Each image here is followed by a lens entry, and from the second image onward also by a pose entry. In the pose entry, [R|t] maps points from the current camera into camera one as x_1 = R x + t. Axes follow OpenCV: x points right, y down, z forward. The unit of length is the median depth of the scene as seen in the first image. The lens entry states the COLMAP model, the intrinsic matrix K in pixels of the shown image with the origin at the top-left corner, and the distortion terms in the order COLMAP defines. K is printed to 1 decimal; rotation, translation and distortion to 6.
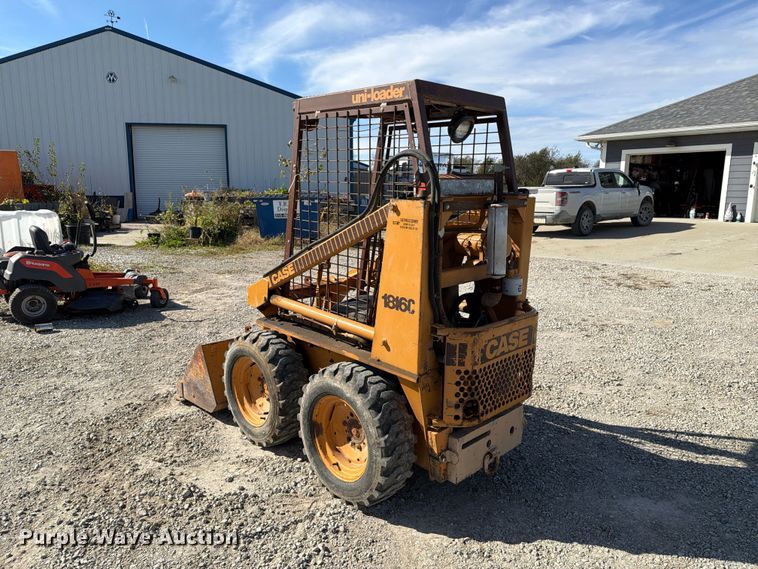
lens RADIAL K [[526.5, 0, 379.0], [0, 526.5, 284.5], [0, 0, 1]] dist [0.073036, -0.075236]
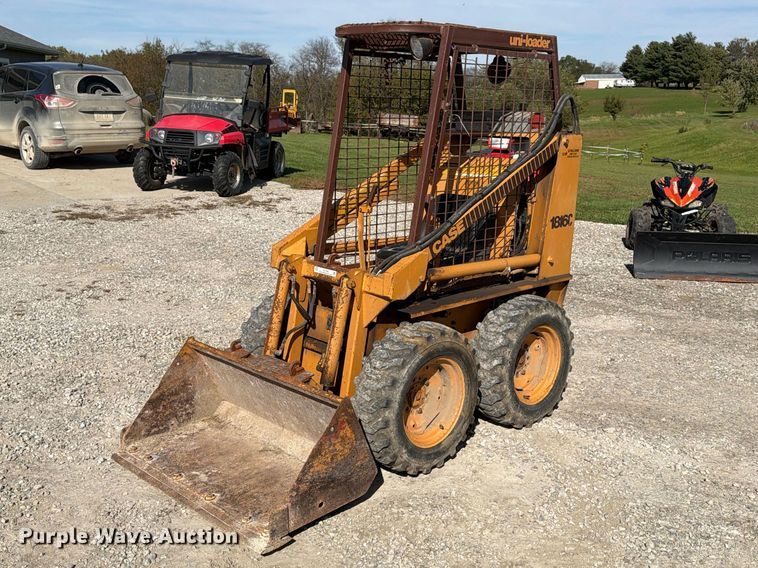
lens RADIAL K [[818.1, 0, 360.9], [0, 818.1, 266.4], [0, 0, 1]] dist [0.073330, -0.003984]
pose [[0.018172, -0.216231, 0.976173, -1.409854], [0.174060, 0.962110, 0.209876, -0.261188], [-0.984567, 0.166099, 0.055120, 1.055004]]
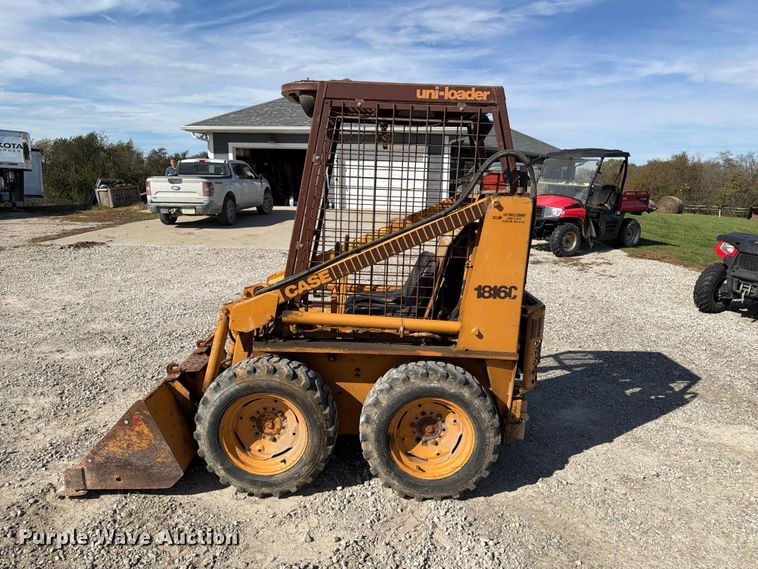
lens RADIAL K [[527.1, 0, 383.0], [0, 527.1, 280.7], [0, 0, 1]] dist [0.104831, -0.182224]
pose [[0.703556, -0.123819, 0.699769, -0.684885], [0.114681, 0.991580, 0.060152, -0.061356], [-0.701325, 0.037930, 0.711832, 0.299561]]
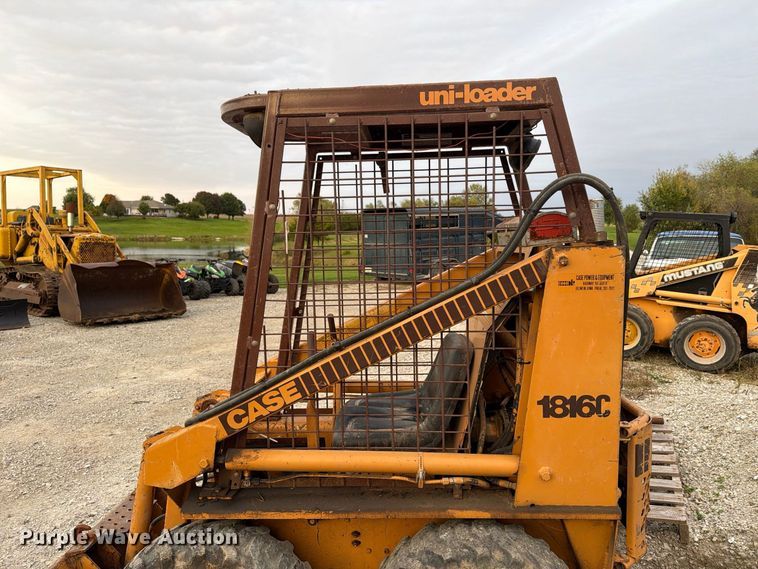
lens RADIAL K [[527.1, 0, 383.0], [0, 527.1, 280.7], [0, 0, 1]] dist [0.104831, -0.182224]
pose [[0.737787, -0.082360, 0.669990, -0.434226], [0.168248, 0.983642, -0.064357, -0.087079], [-0.653730, 0.160206, 0.739575, 0.499000]]
